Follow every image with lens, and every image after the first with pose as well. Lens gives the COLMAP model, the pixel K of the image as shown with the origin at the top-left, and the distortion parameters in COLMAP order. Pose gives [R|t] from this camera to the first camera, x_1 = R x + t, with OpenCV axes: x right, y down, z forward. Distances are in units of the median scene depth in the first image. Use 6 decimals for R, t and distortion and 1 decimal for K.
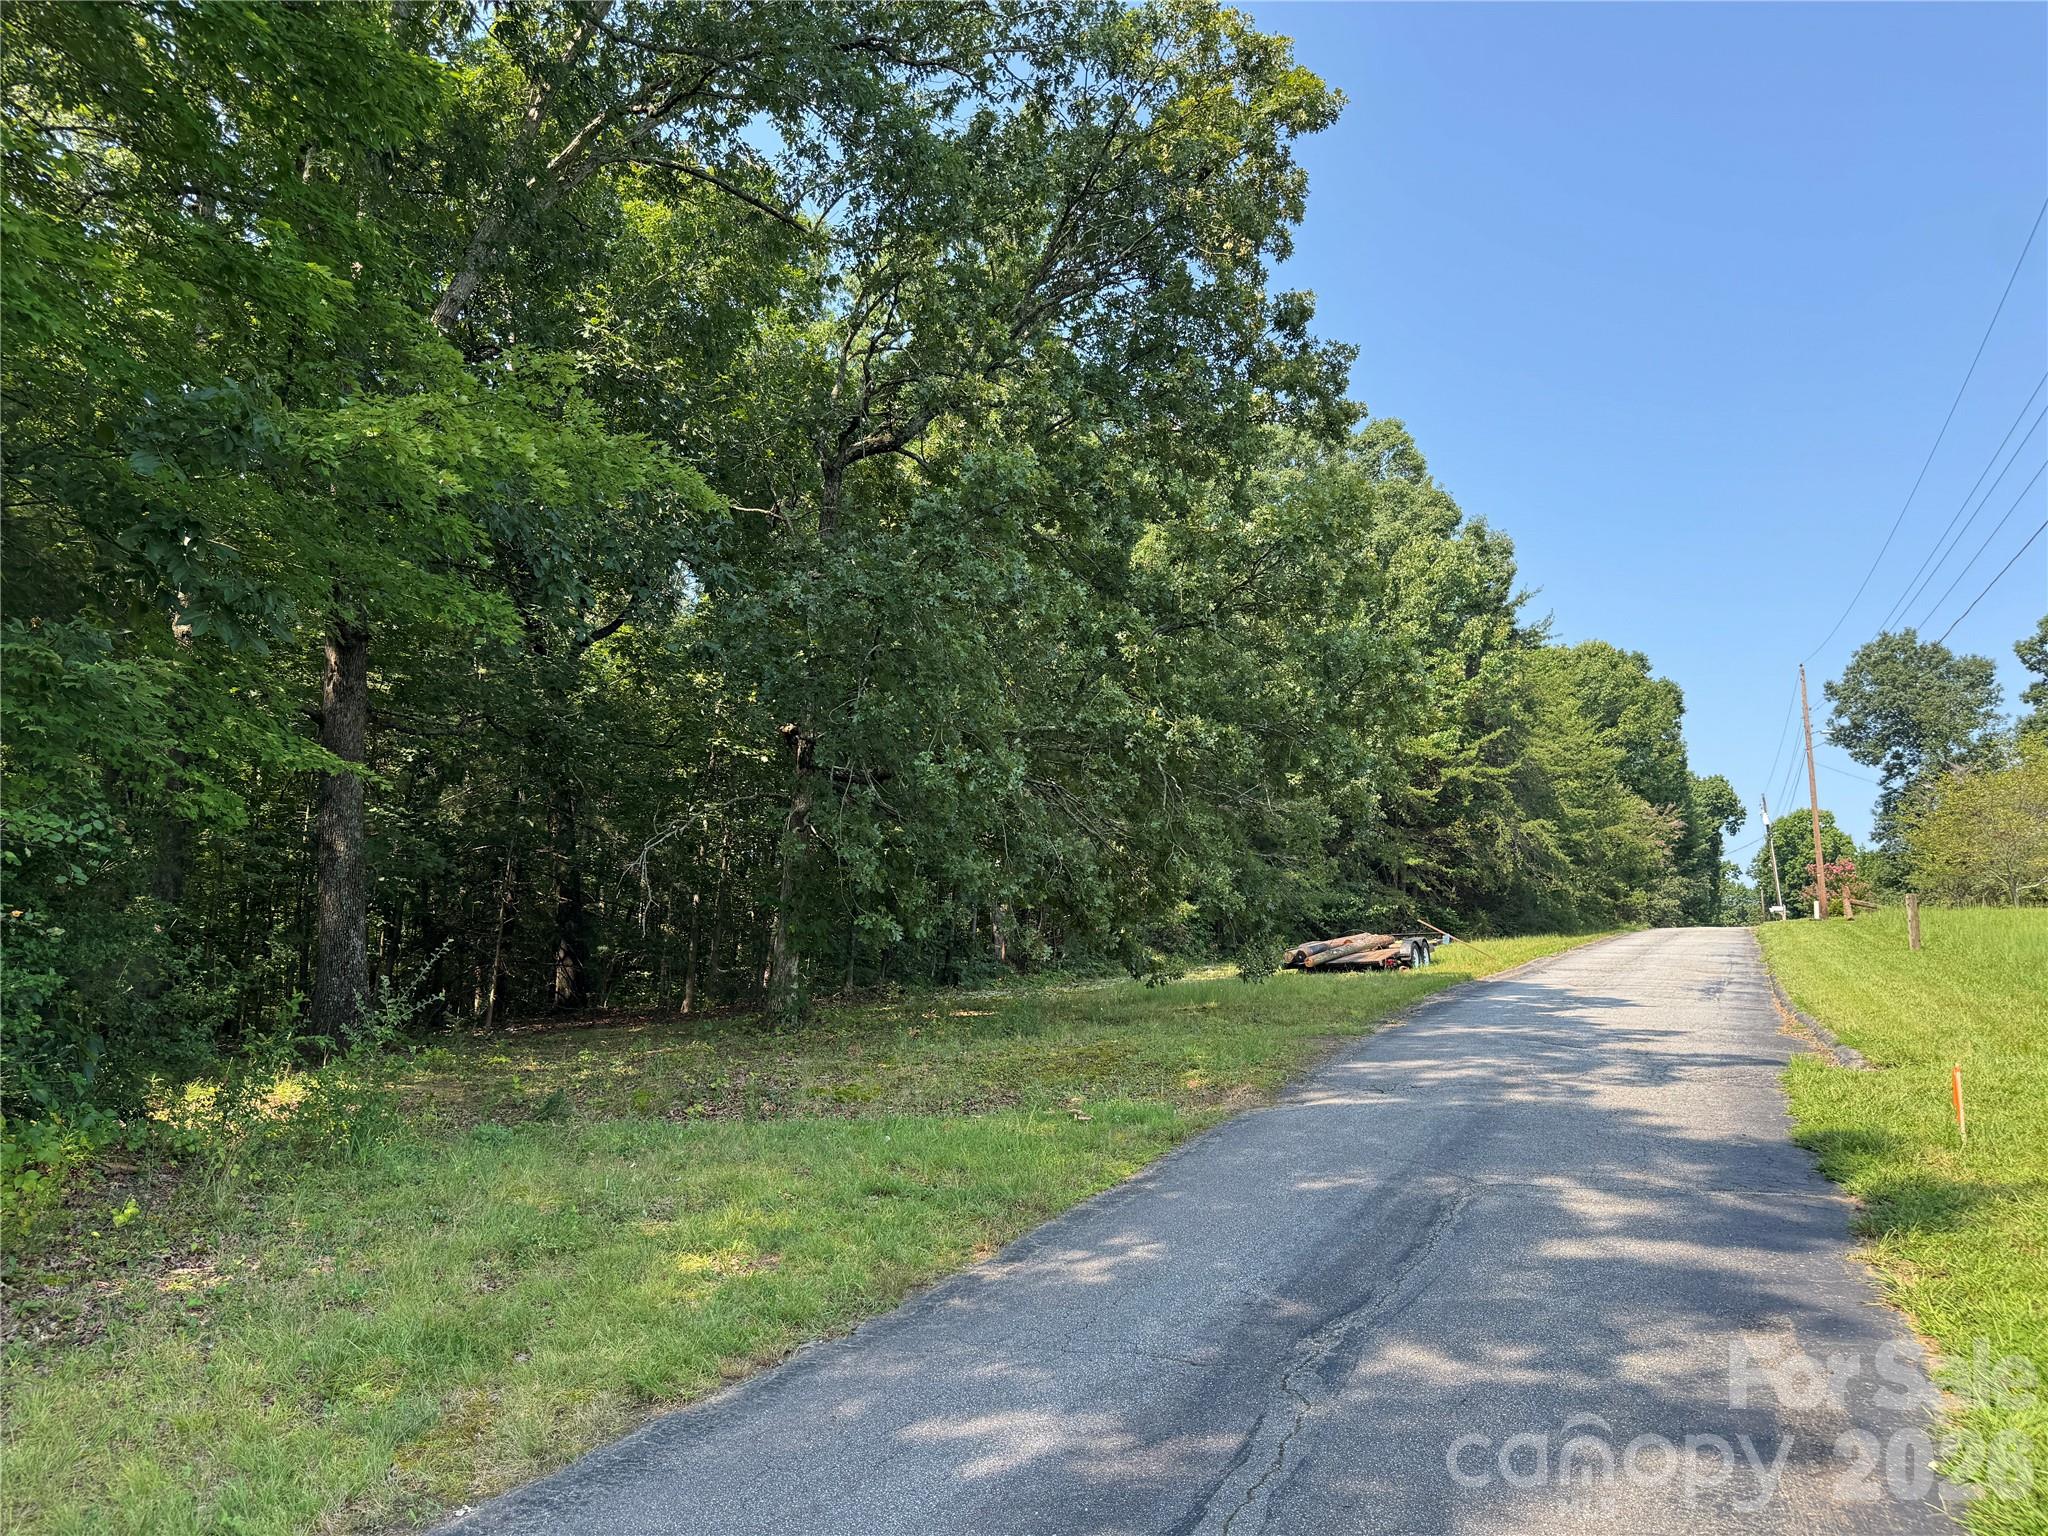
lens RADIAL K [[1451.4, 0, 1025.4], [0, 1451.4, 814.0], [0, 0, 1]] dist [0.101438, -0.183523]
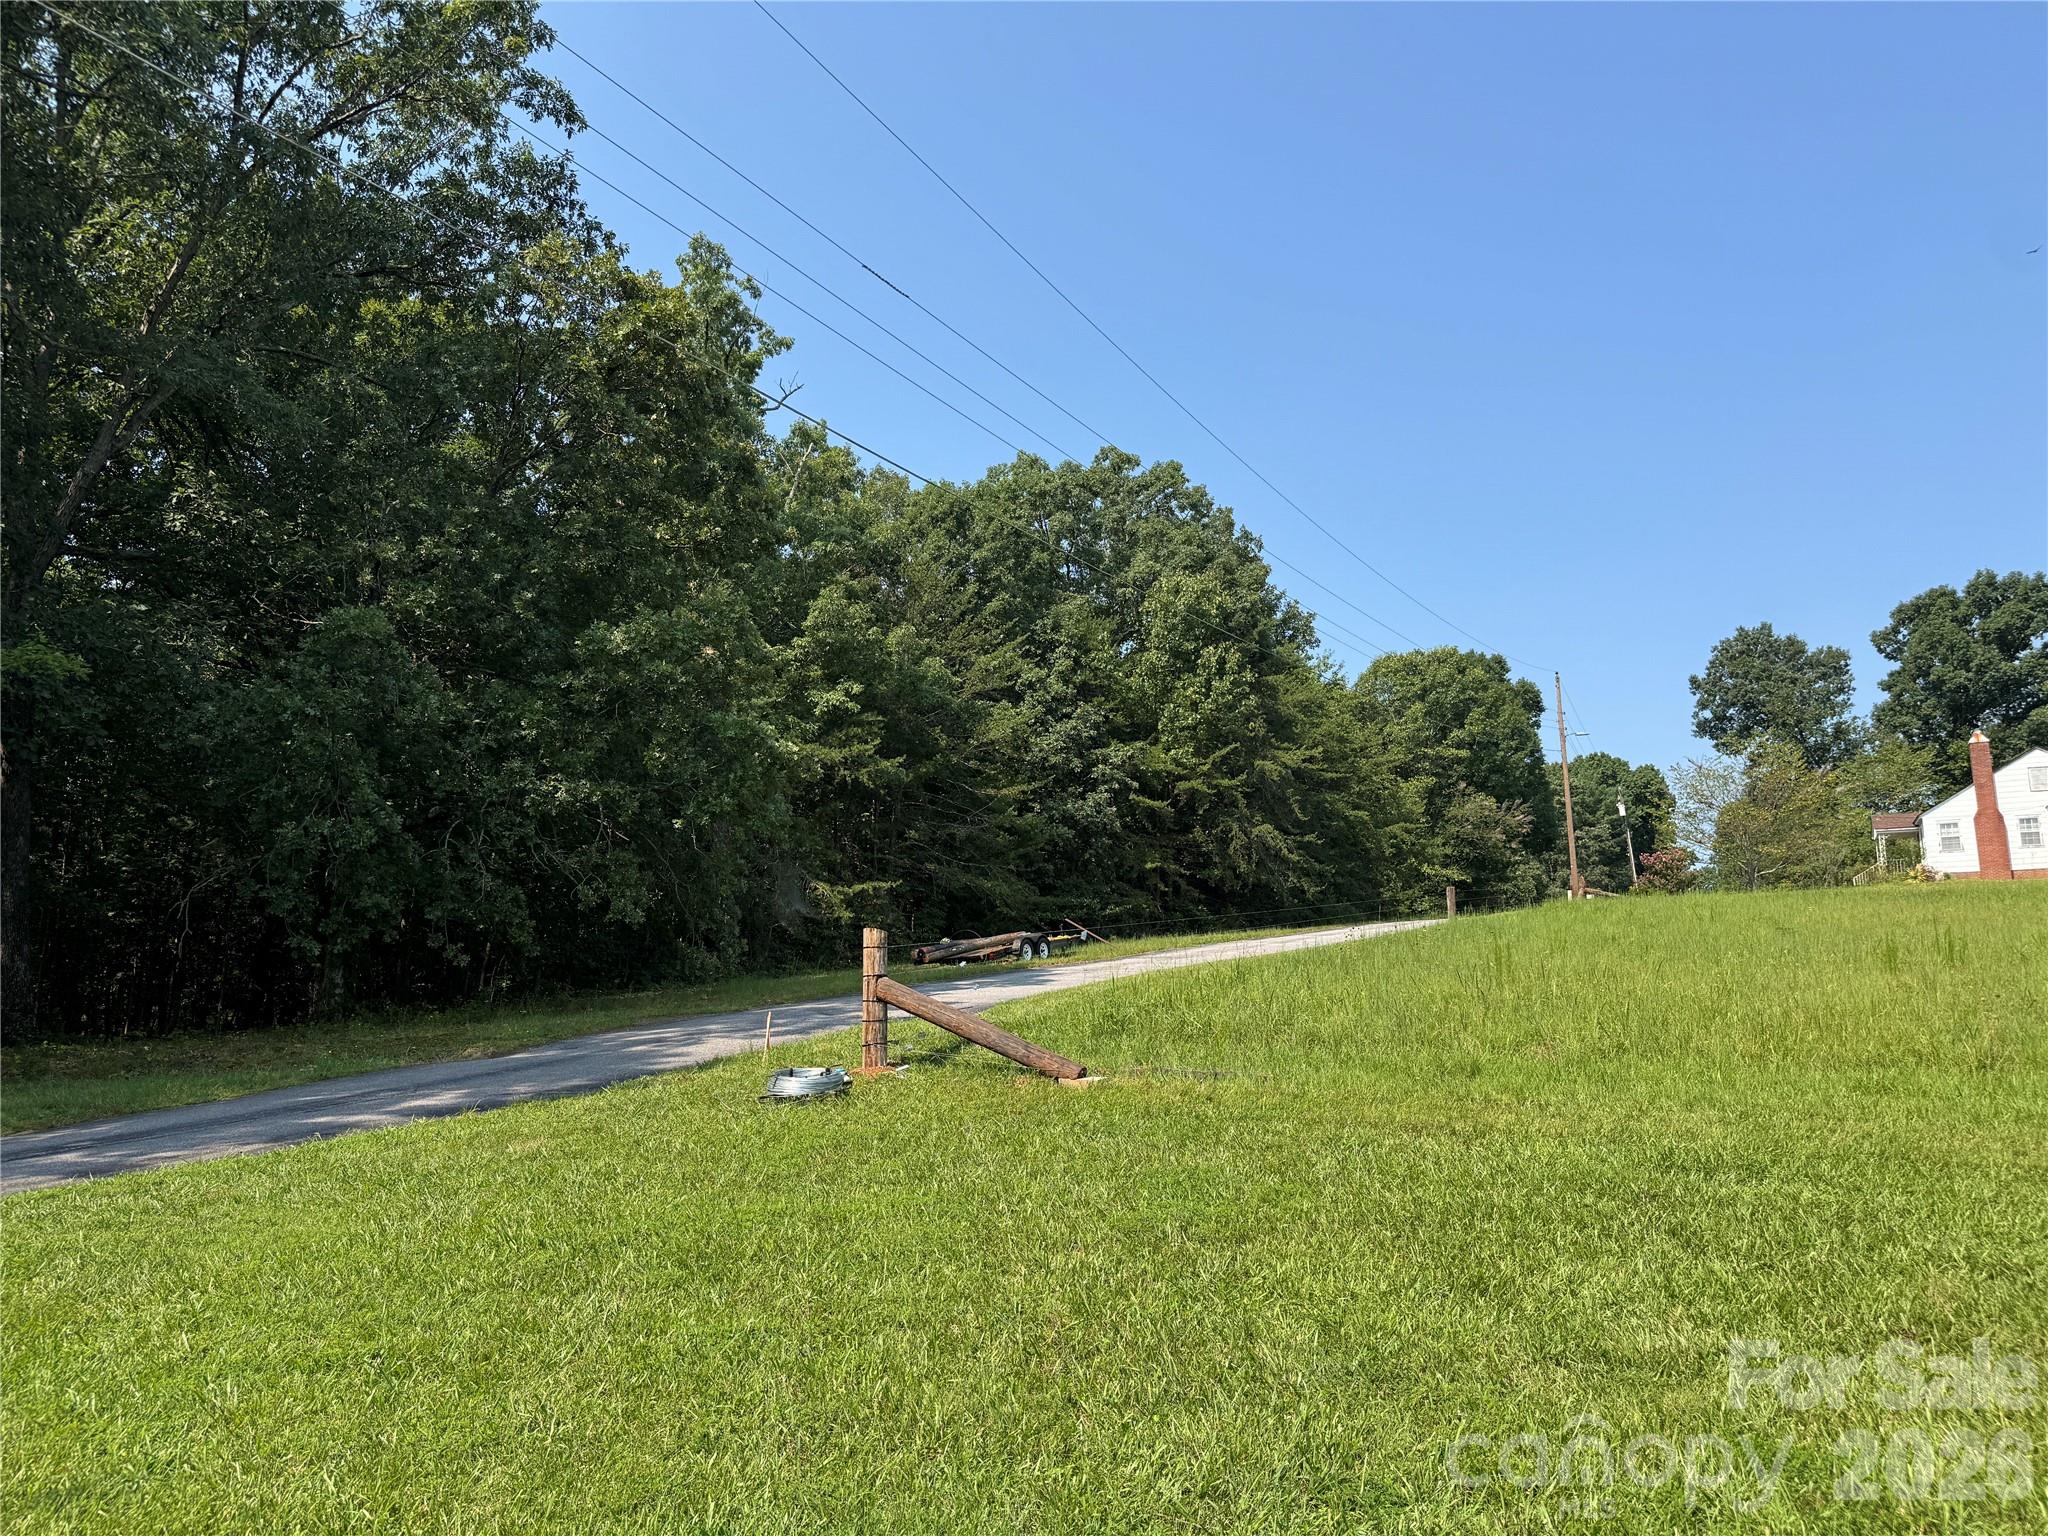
lens RADIAL K [[1419.6, 0, 976.1], [0, 1419.6, 800.1], [0, 0, 1]] dist [0.138217, -0.257203]
pose [[0.998906, -0.029283, -0.036453, 0.171501], [0.028803, 0.999492, -0.013642, -0.006629], [0.036834, 0.012577, 0.999242, -0.098650]]
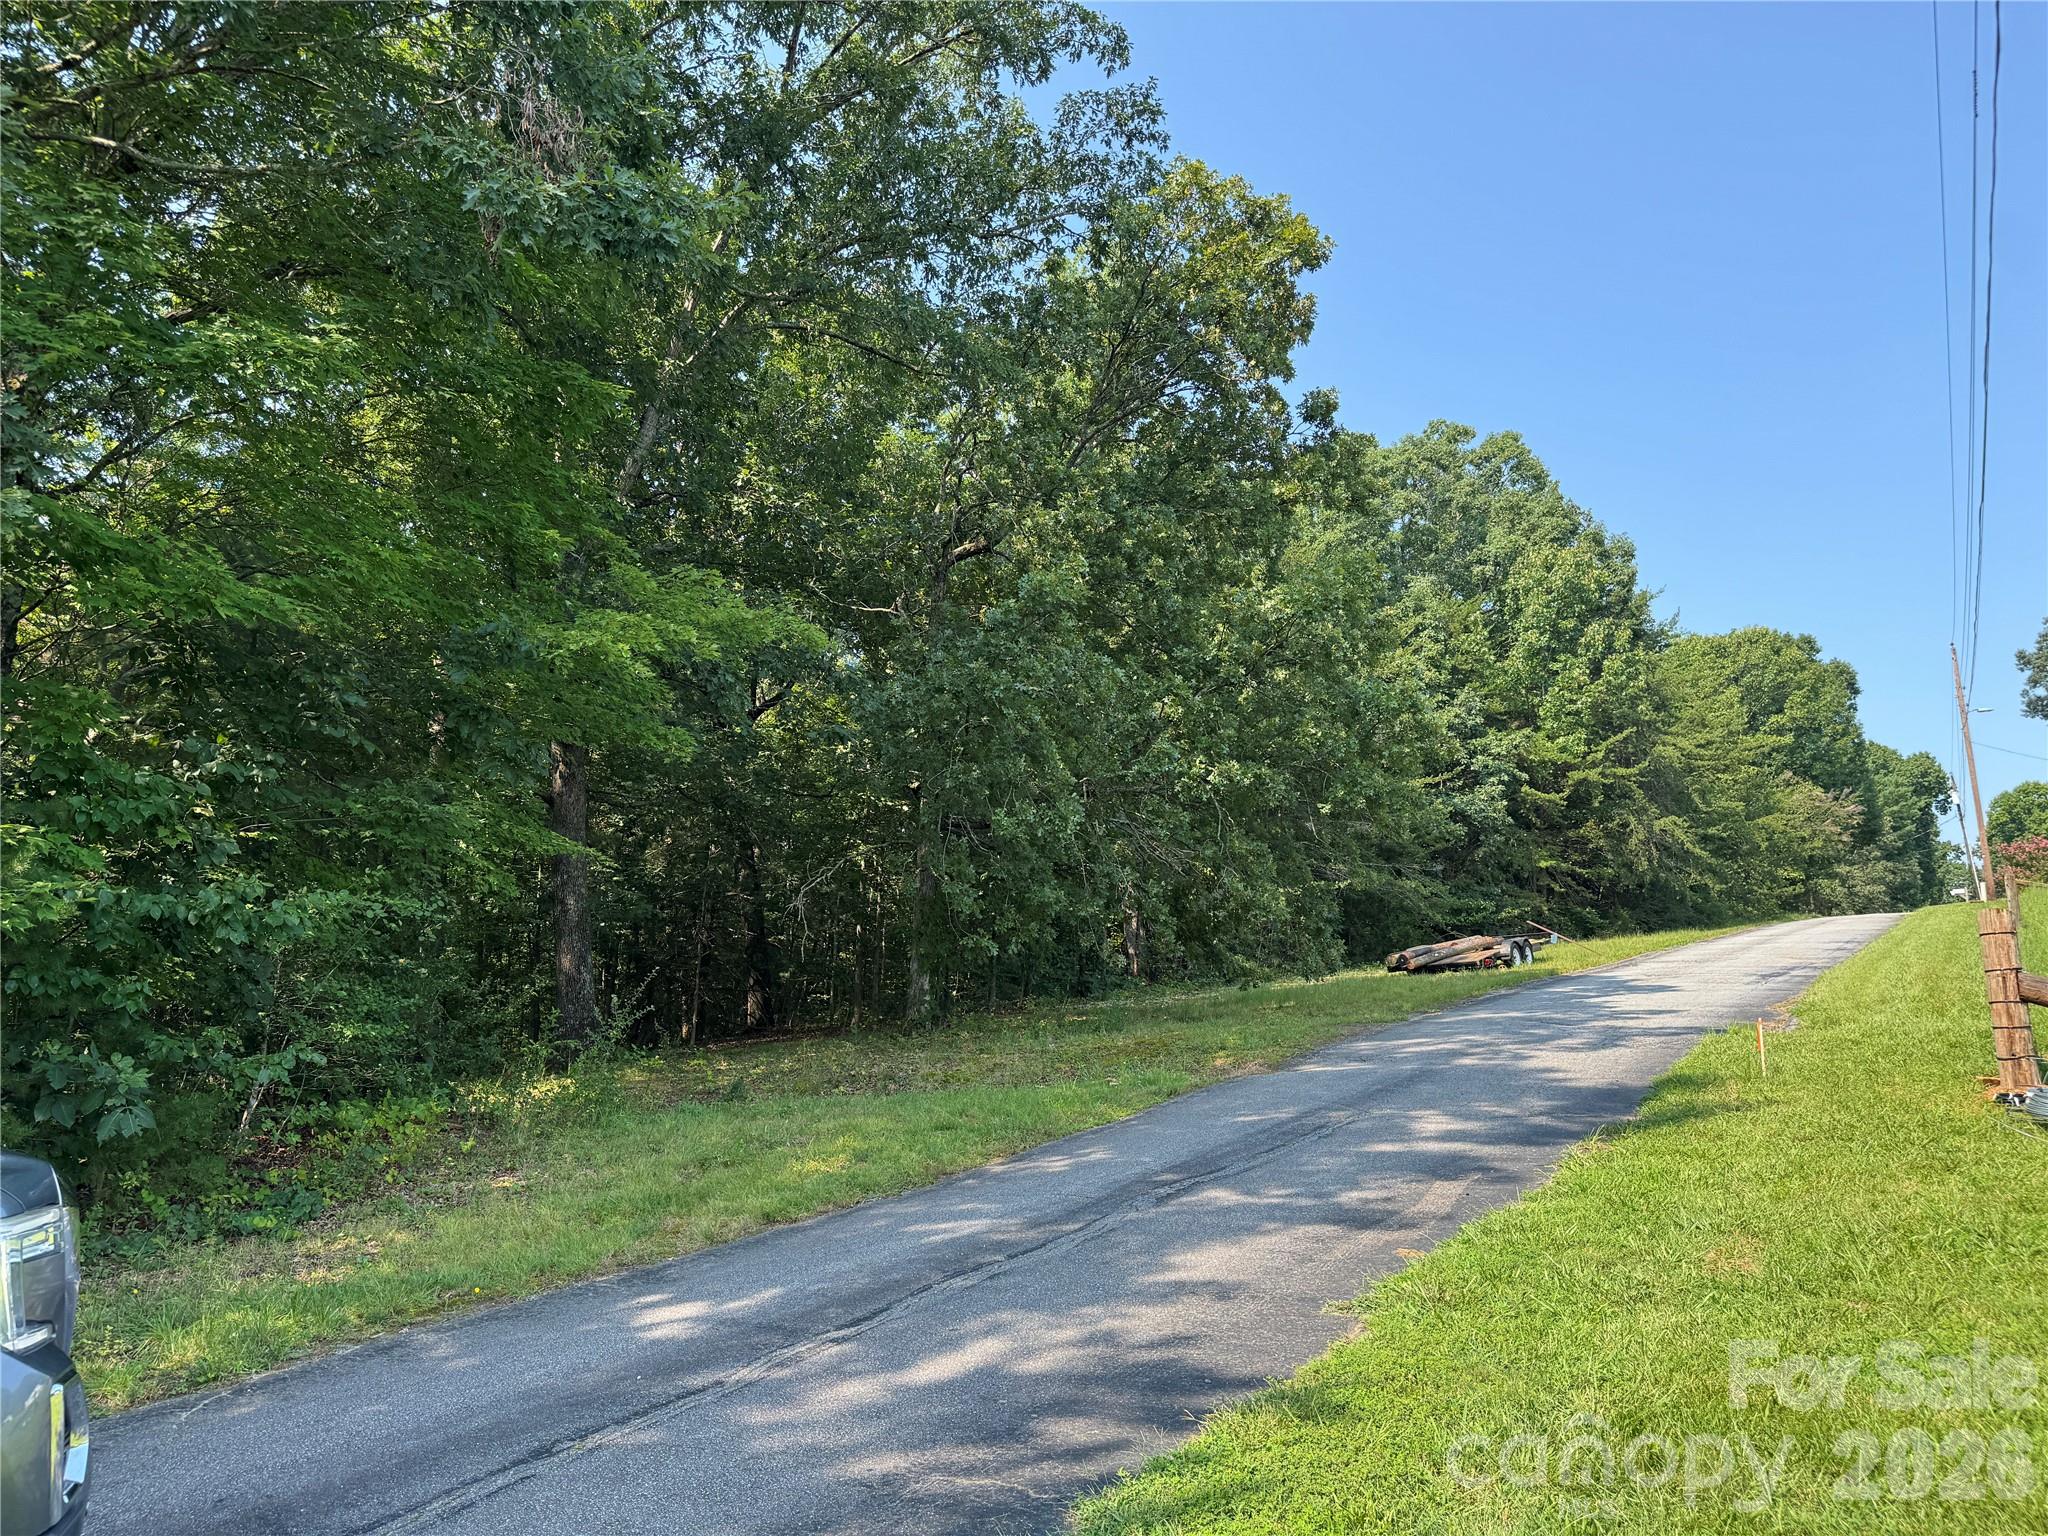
lens RADIAL K [[1419.6, 0, 976.1], [0, 1419.6, 800.1], [0, 0, 1]] dist [0.138217, -0.257203]
pose [[0.987079, -0.055622, -0.150269, 0.025522], [0.051917, 0.998245, -0.028474, -0.004049], [0.151589, 0.020305, 0.988235, -0.063562]]
